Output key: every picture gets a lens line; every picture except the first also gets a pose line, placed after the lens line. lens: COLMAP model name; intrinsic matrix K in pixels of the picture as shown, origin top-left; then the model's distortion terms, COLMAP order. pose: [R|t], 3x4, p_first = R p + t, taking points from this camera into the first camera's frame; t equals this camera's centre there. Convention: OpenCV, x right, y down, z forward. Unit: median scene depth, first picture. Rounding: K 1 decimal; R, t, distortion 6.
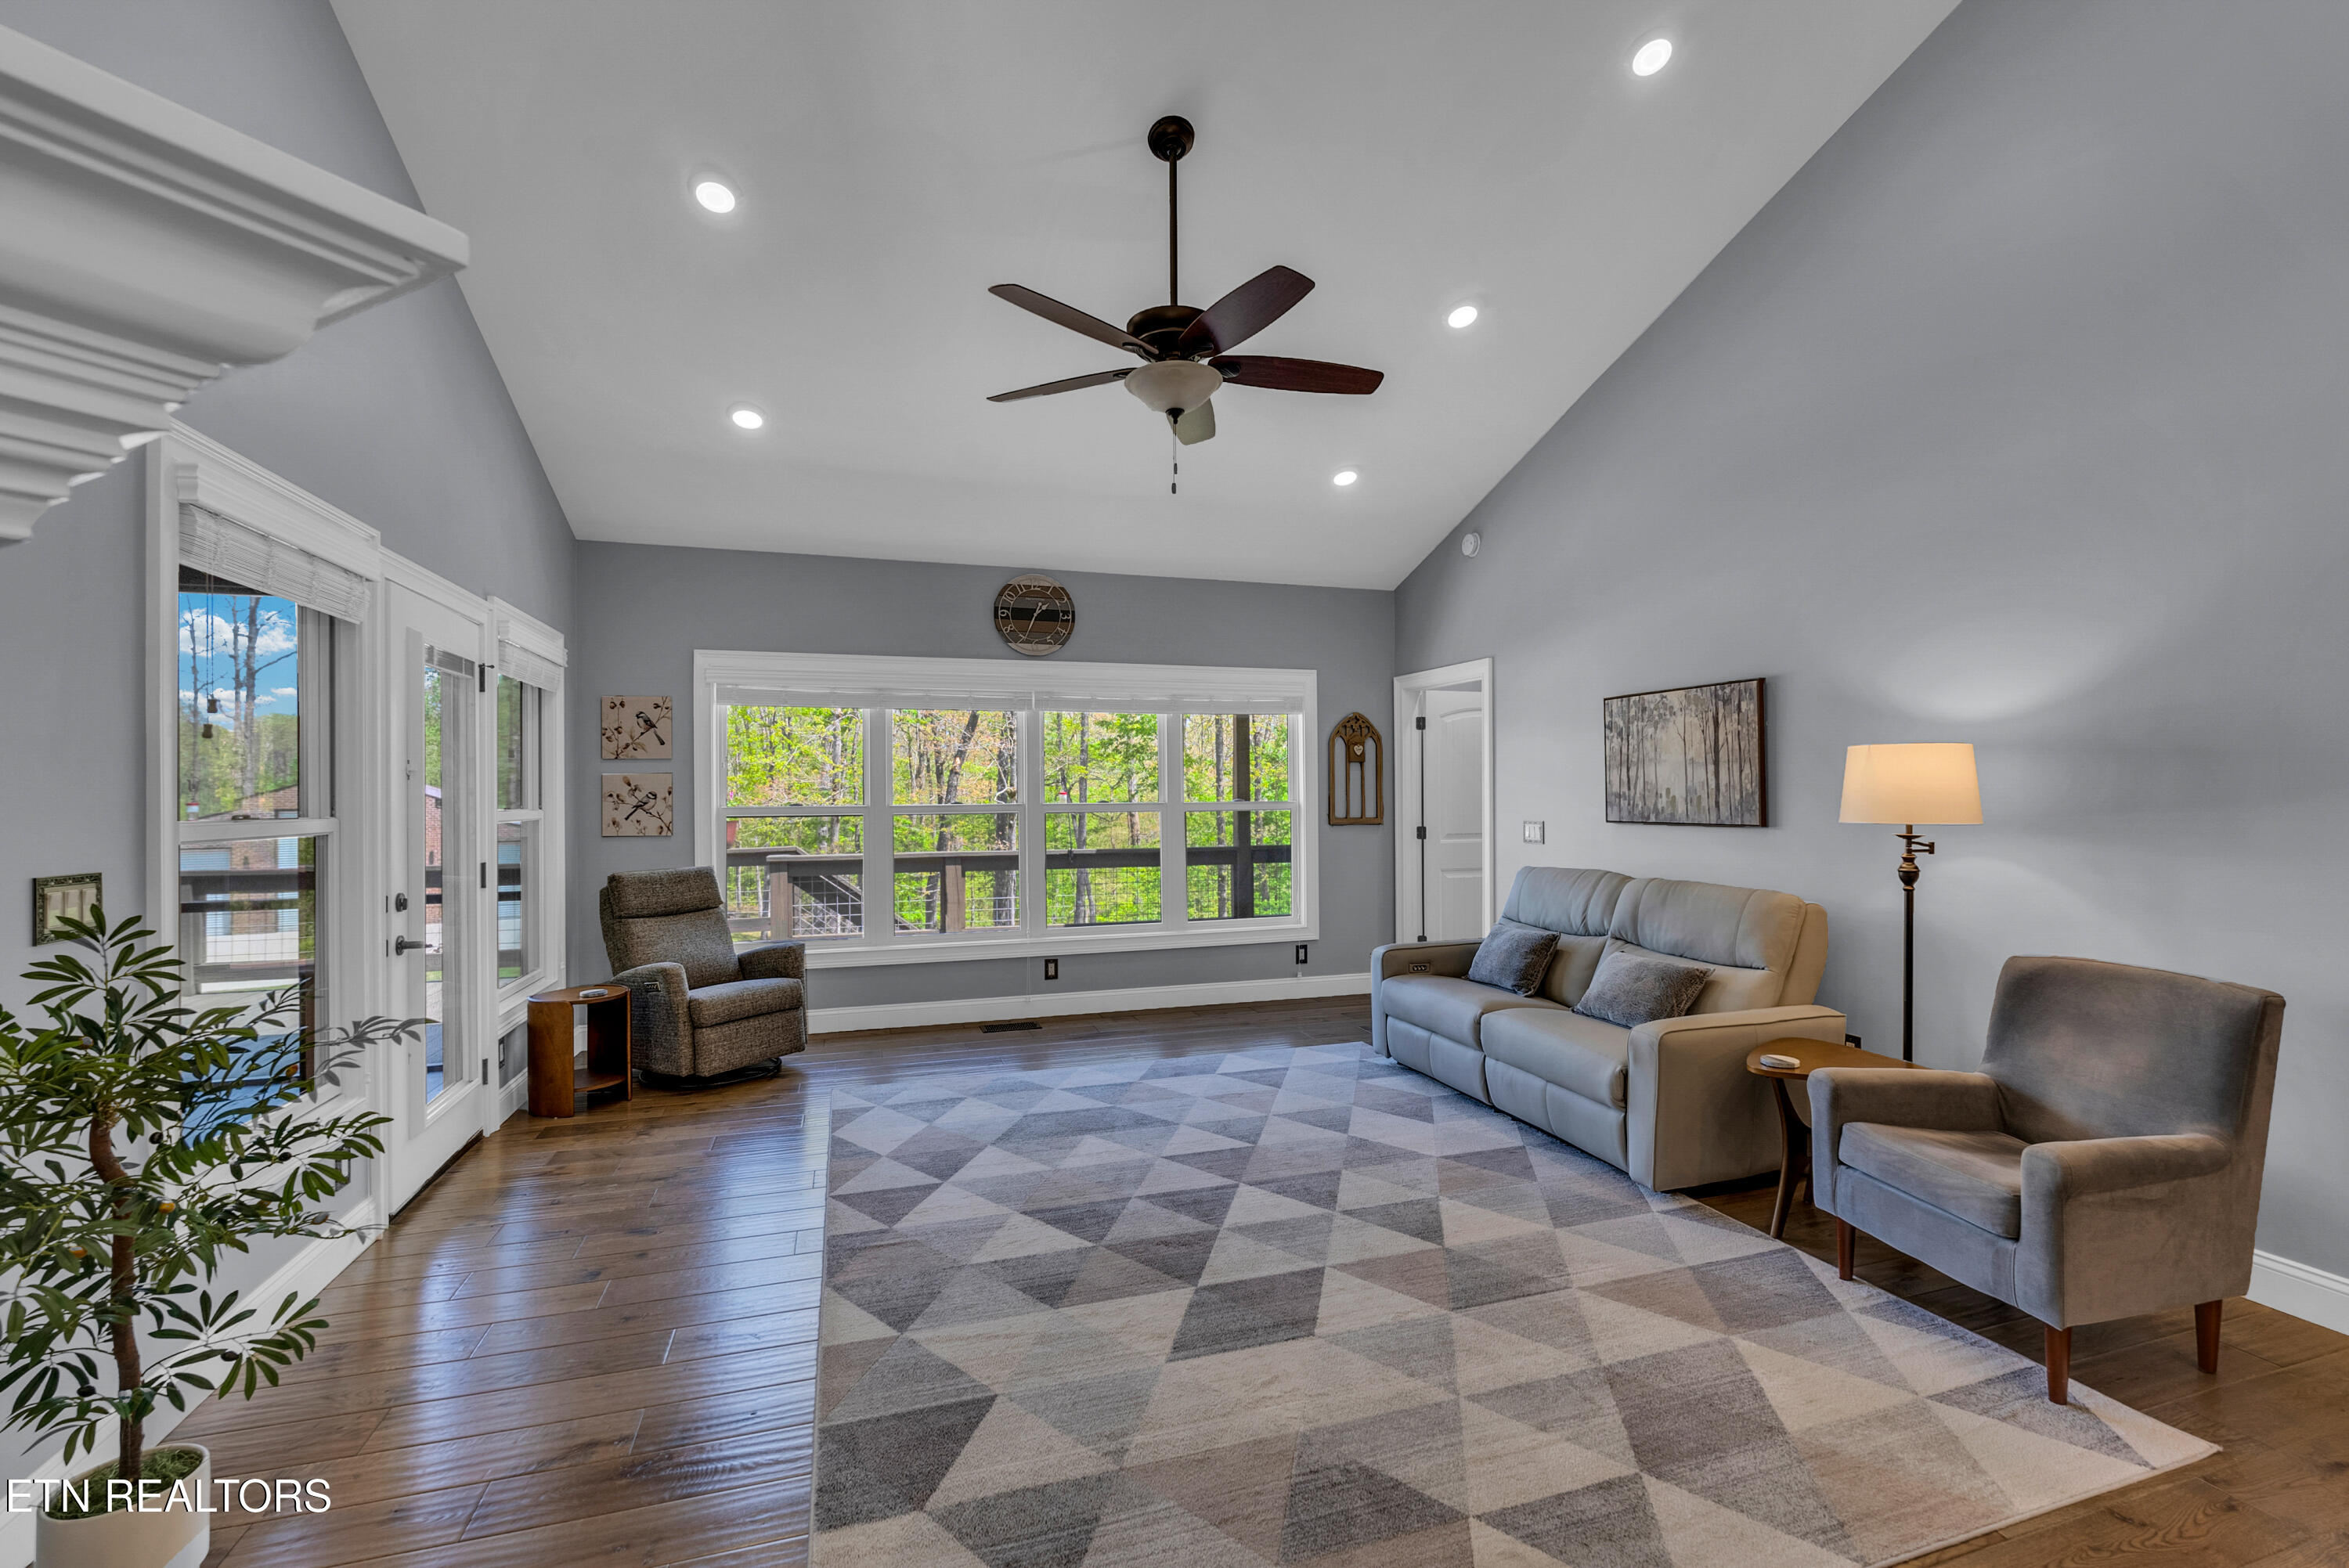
lens RADIAL K [[1034.4, 0, 1181.0], [0, 1034.4, 786.1], [0, 0, 1]] dist [-0.008593, 0.000797]
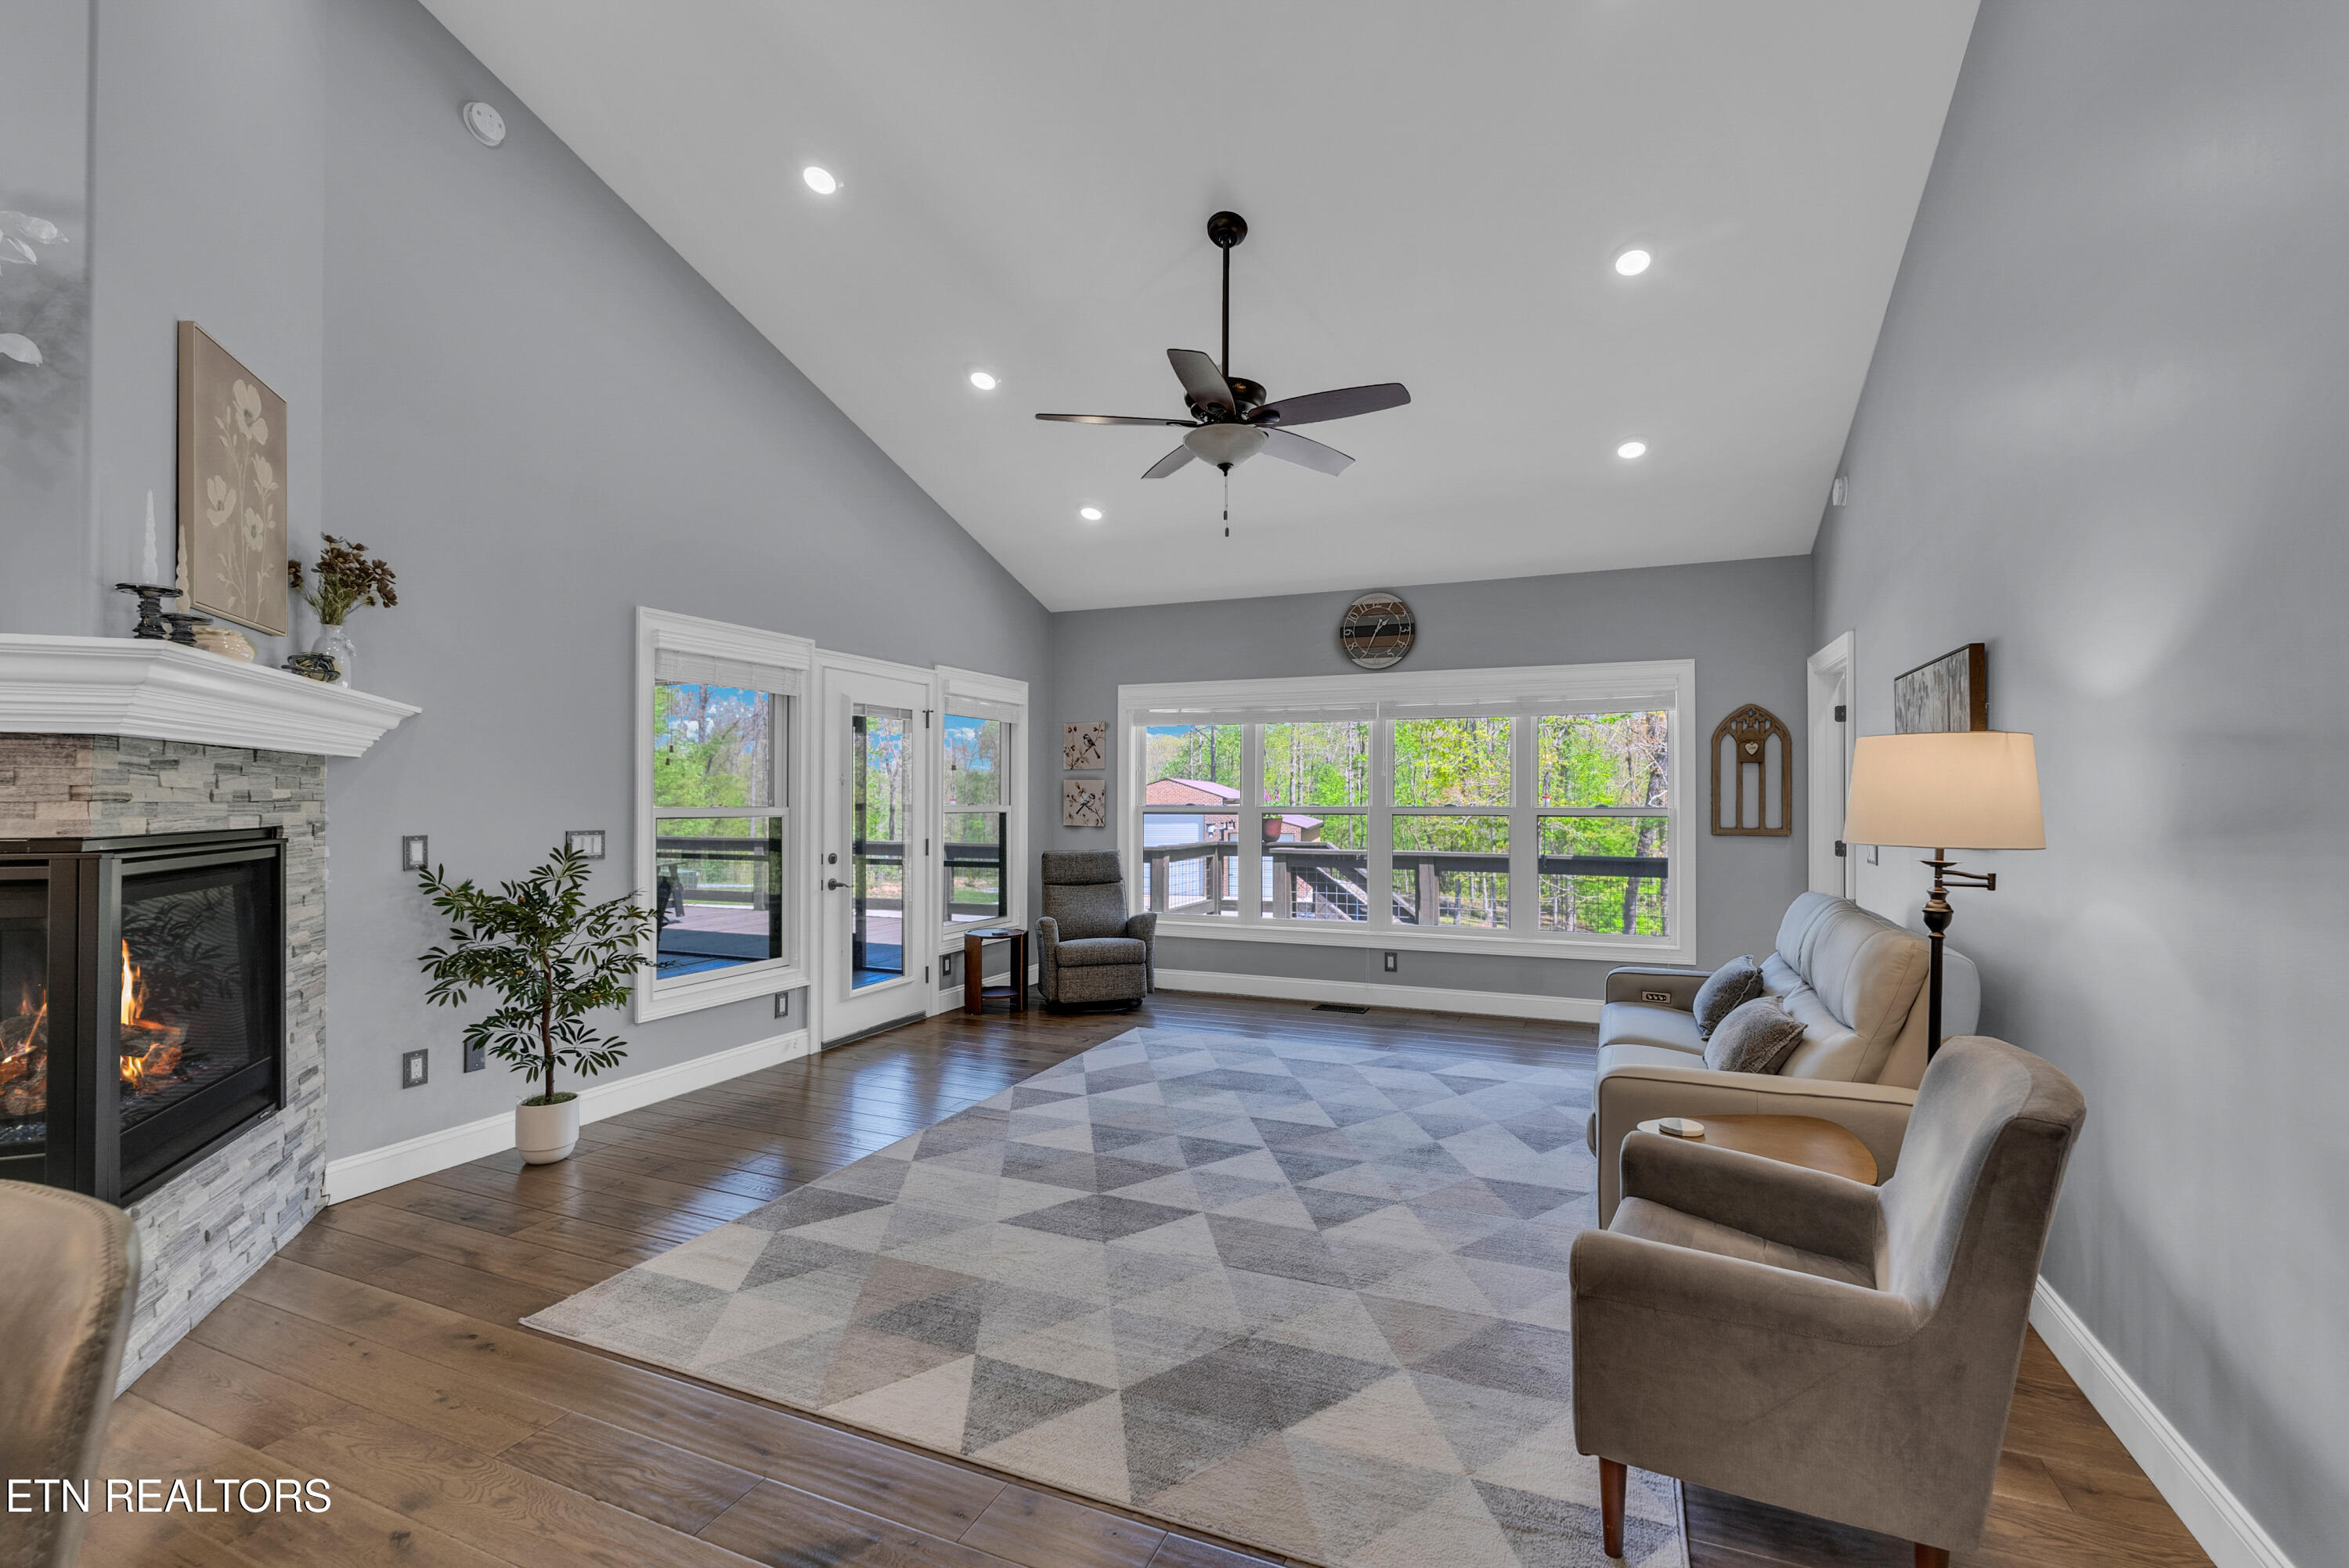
lens RADIAL K [[1034.4, 0, 1190.2], [0, 1034.4, 786.2], [0, 0, 1]] dist [-0.008593, 0.000797]
pose [[0.752849, -0.000171, -0.658193, 0.619618], [-0.001663, 0.999996, -0.002162, -0.002100], [0.658191, 0.002723, 0.752846, 0.090727]]
